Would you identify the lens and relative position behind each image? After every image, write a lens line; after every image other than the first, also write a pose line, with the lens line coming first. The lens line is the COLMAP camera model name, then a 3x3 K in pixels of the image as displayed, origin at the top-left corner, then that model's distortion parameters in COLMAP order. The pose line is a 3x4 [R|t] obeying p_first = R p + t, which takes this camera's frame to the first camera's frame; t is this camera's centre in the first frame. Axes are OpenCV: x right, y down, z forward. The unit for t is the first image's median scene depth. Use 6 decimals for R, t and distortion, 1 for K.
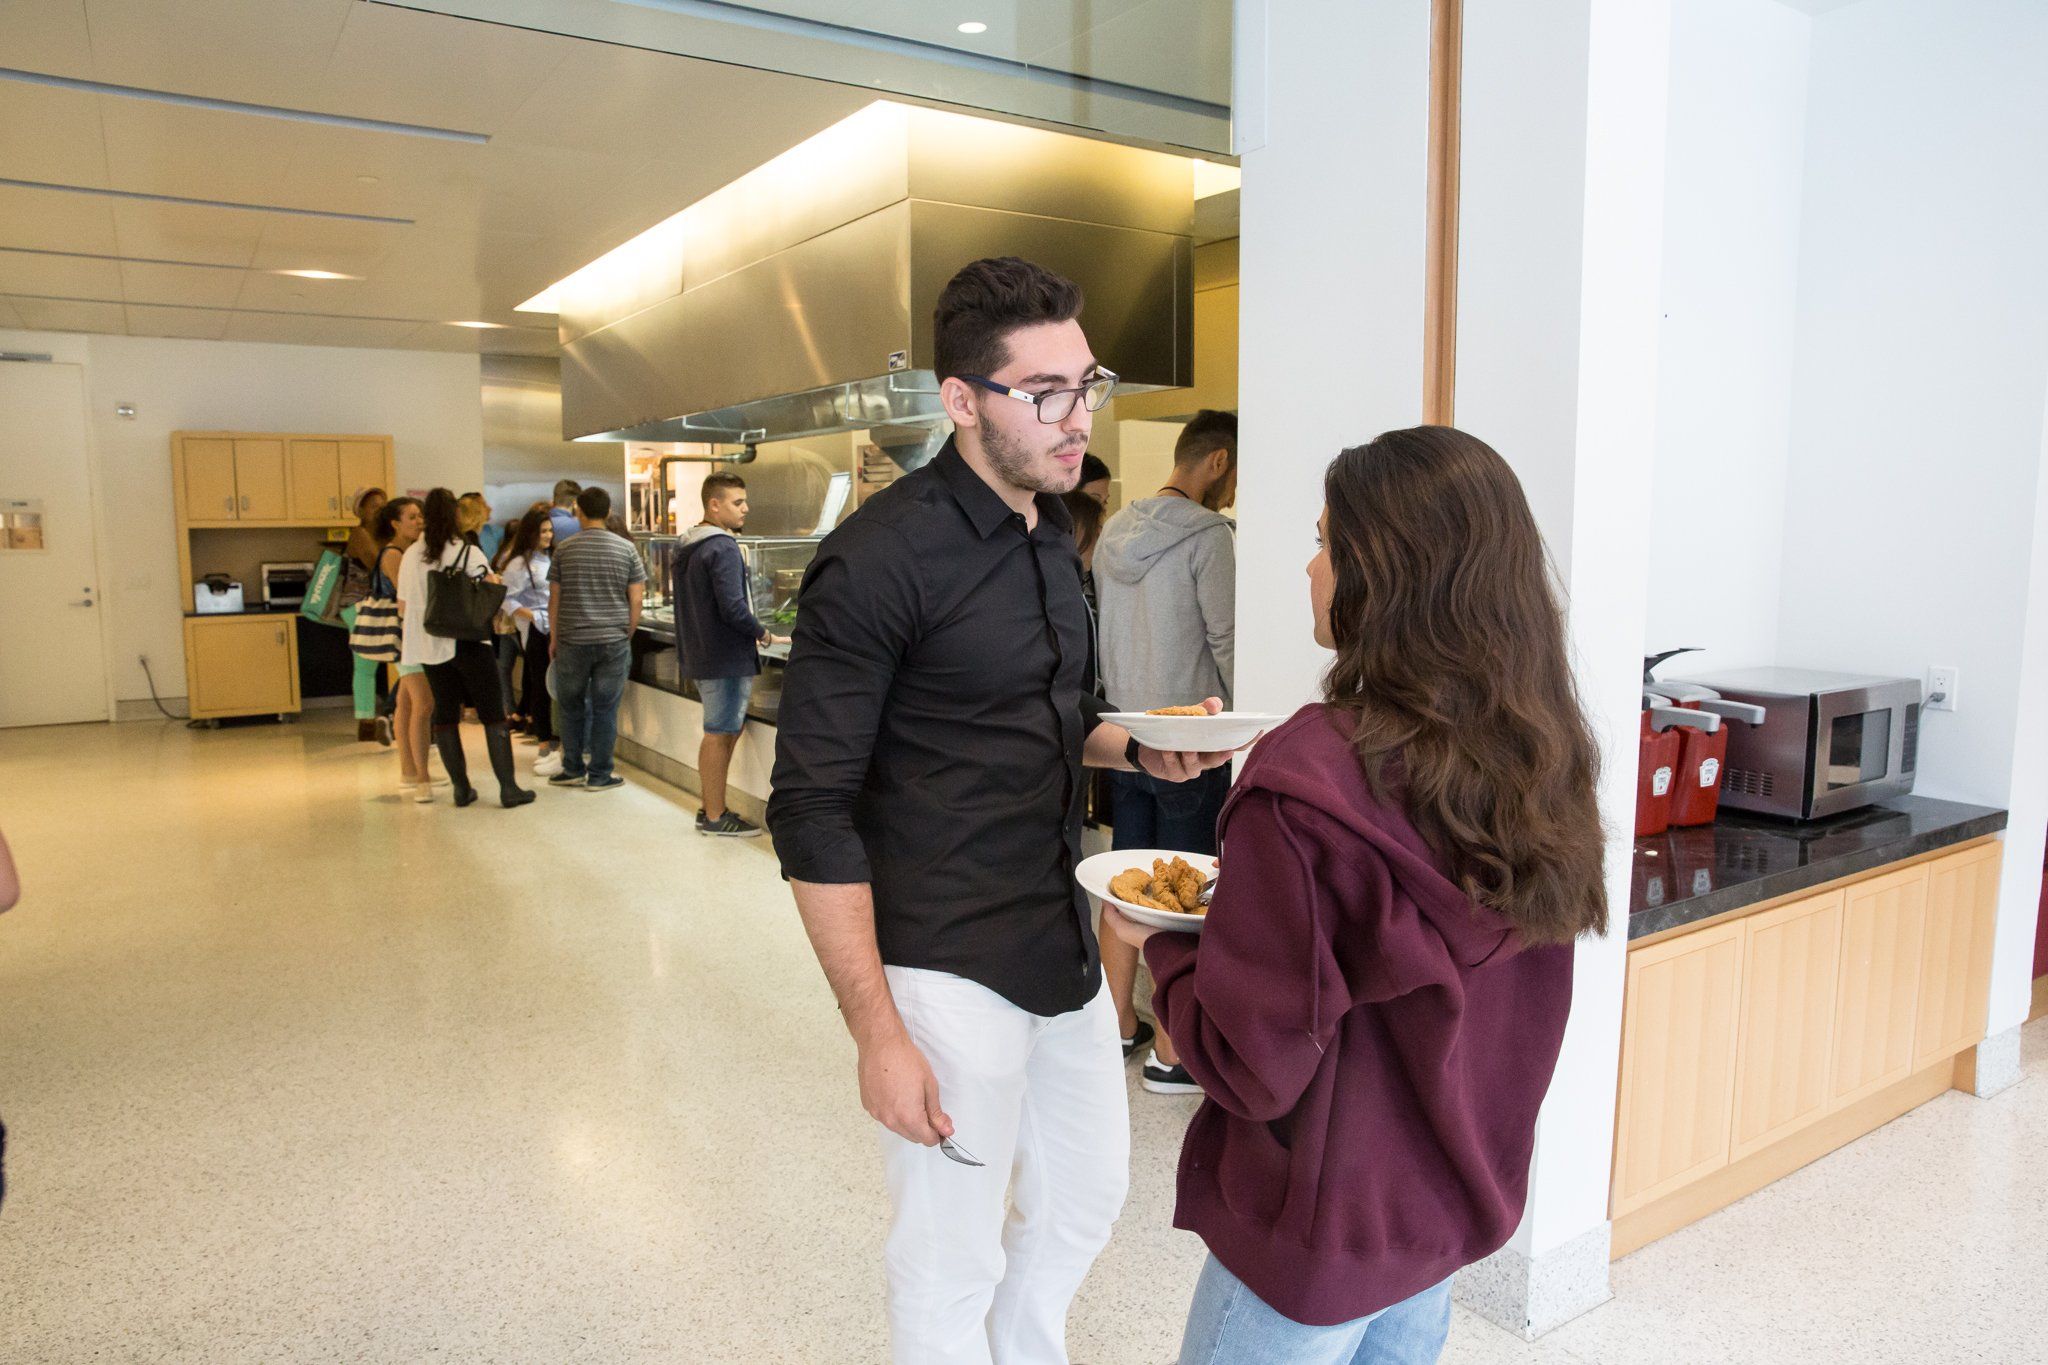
lens RADIAL K [[1368.6, 0, 1014.3], [0, 1368.6, 679.9], [0, 0, 1]] dist [-0.115643, 0.081677]
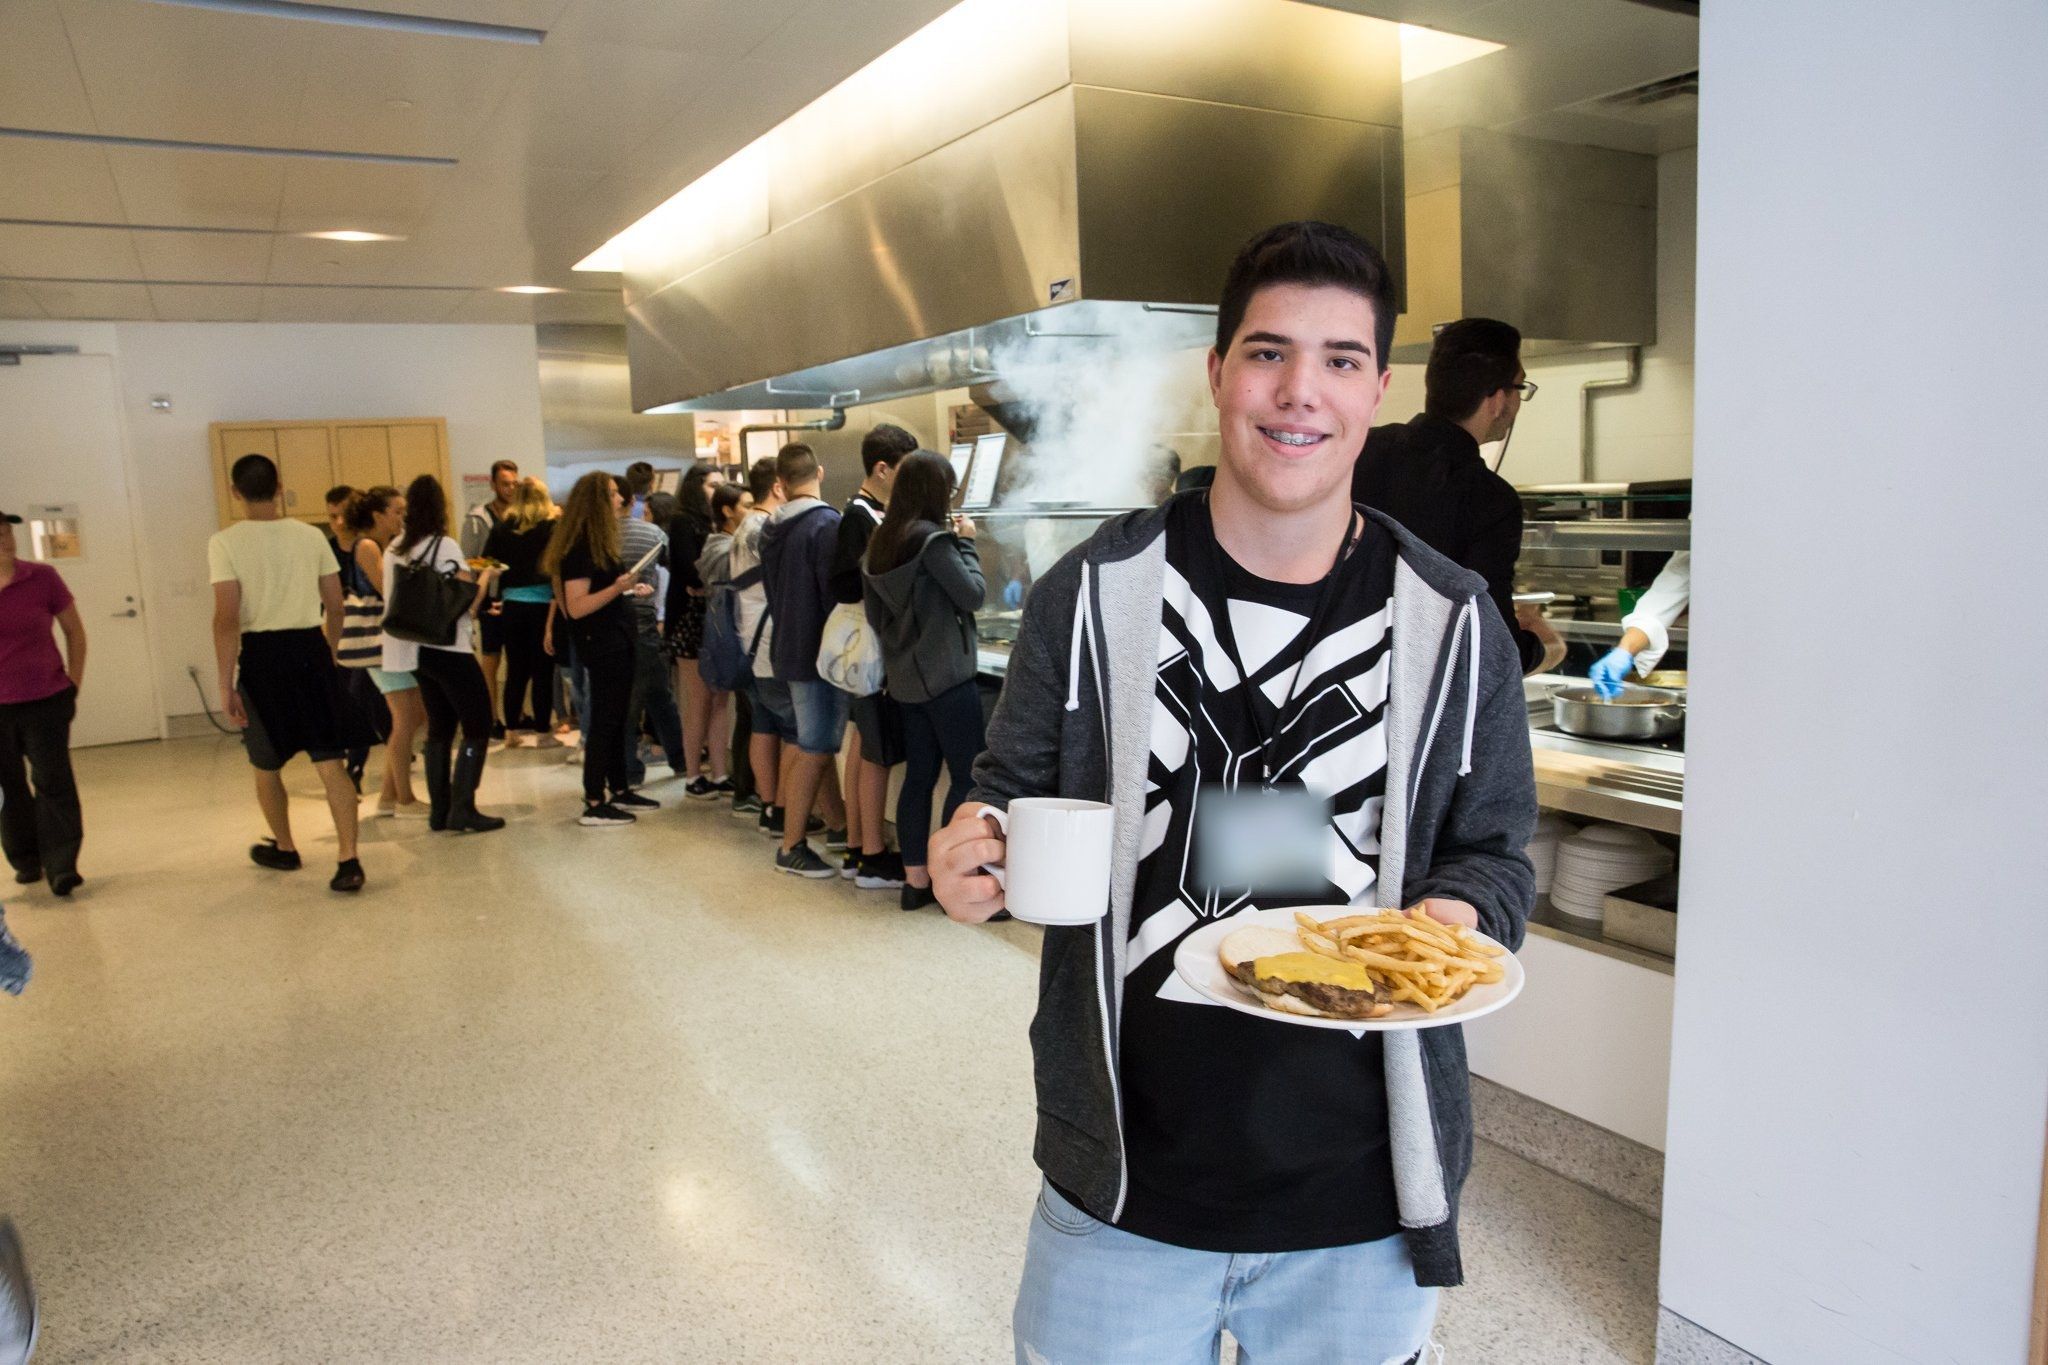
lens RADIAL K [[1368.6, 0, 1014.3], [0, 1368.6, 679.9], [0, 0, 1]] dist [-0.115643, 0.081677]
pose [[0.998412, -0.035337, -0.043870, -0.045010], [0.036582, 0.998941, 0.027909, -0.015036], [0.042838, -0.029470, 0.998647, 0.100575]]
